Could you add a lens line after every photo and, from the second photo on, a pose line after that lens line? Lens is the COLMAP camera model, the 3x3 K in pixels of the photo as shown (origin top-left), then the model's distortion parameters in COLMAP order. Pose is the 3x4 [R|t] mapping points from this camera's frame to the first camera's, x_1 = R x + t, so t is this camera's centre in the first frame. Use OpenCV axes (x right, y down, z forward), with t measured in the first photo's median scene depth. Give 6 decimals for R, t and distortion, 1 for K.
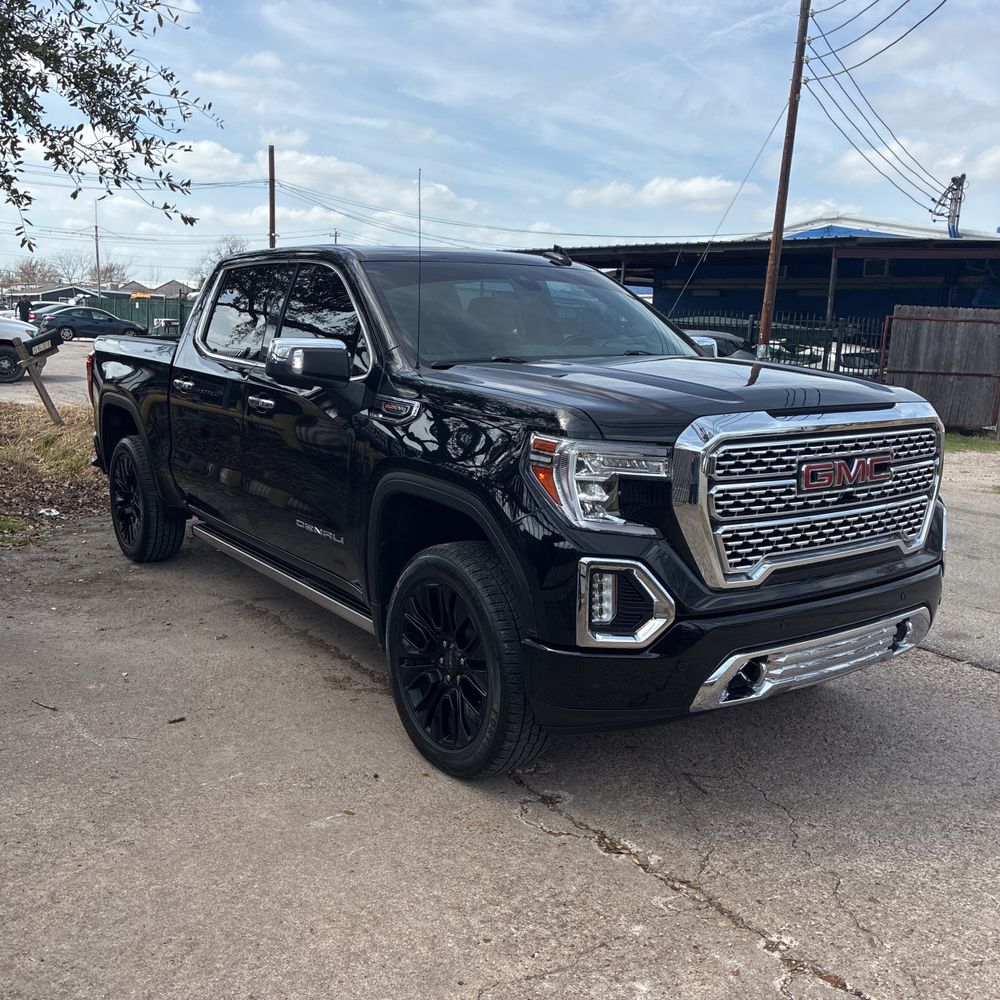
lens RADIAL K [[1048.5, 0, 500.0], [0, 1048.5, 500.0], [0, 0, 1]] dist [0.013885, 0.004556]
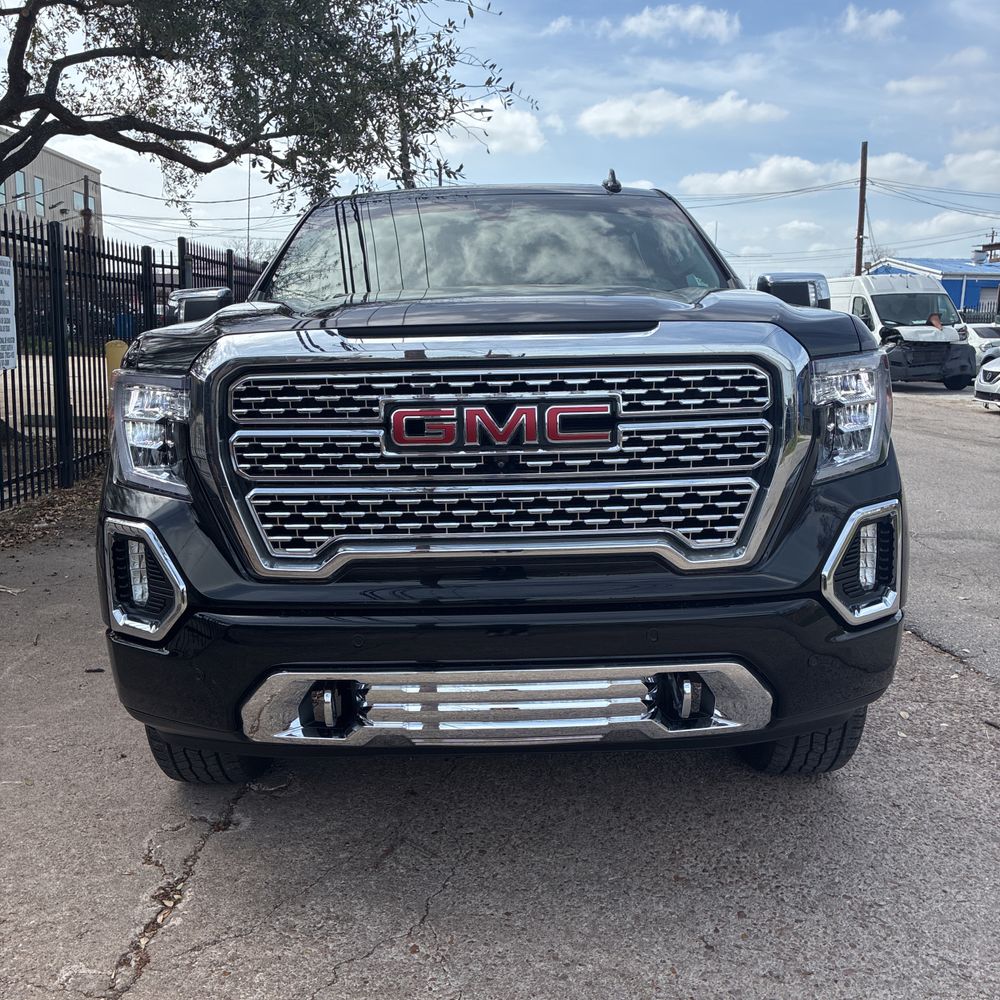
lens RADIAL K [[1048.5, 0, 500.0], [0, 1048.5, 500.0], [0, 0, 1]] dist [0.013885, 0.004556]
pose [[0.809275, 0.057715, -0.584588, 0.718679], [-0.069023, 0.997611, 0.002941, 0.017925], [0.583361, 0.037970, 0.811325, 0.478573]]
